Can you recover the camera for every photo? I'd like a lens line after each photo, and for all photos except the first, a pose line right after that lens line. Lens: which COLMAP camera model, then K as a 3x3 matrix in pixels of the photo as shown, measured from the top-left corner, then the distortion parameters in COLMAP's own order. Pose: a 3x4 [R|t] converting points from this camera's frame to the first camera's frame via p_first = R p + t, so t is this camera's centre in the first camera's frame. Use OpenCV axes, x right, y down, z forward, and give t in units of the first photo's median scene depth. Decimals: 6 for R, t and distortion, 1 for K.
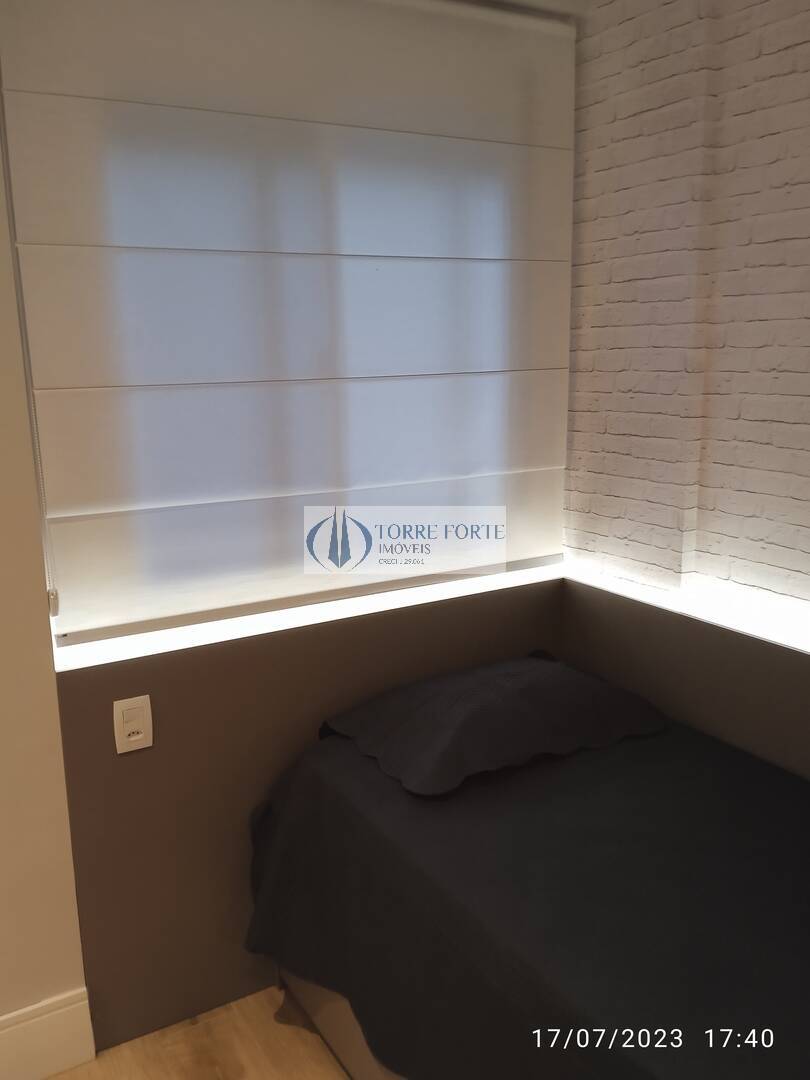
lens RADIAL K [[905.9, 0, 397.8], [0, 905.9, 543.0], [0, 0, 1]] dist [0.108232, -0.181903]
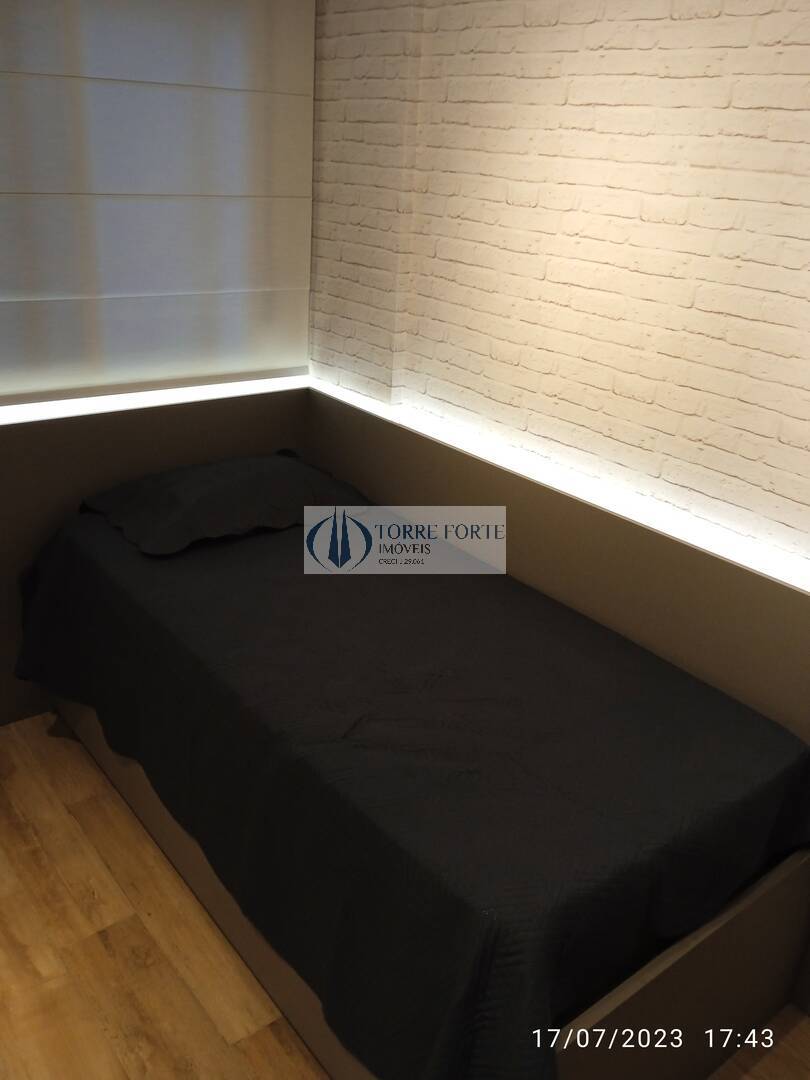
lens RADIAL K [[905.9, 0, 416.2], [0, 905.9, 545.8], [0, 0, 1]] dist [0.108232, -0.181903]
pose [[0.987801, 0.021632, 0.154213, 0.155982], [-0.051577, 0.979858, 0.192922, 0.004794], [-0.146934, -0.198523, 0.969020, -0.212435]]
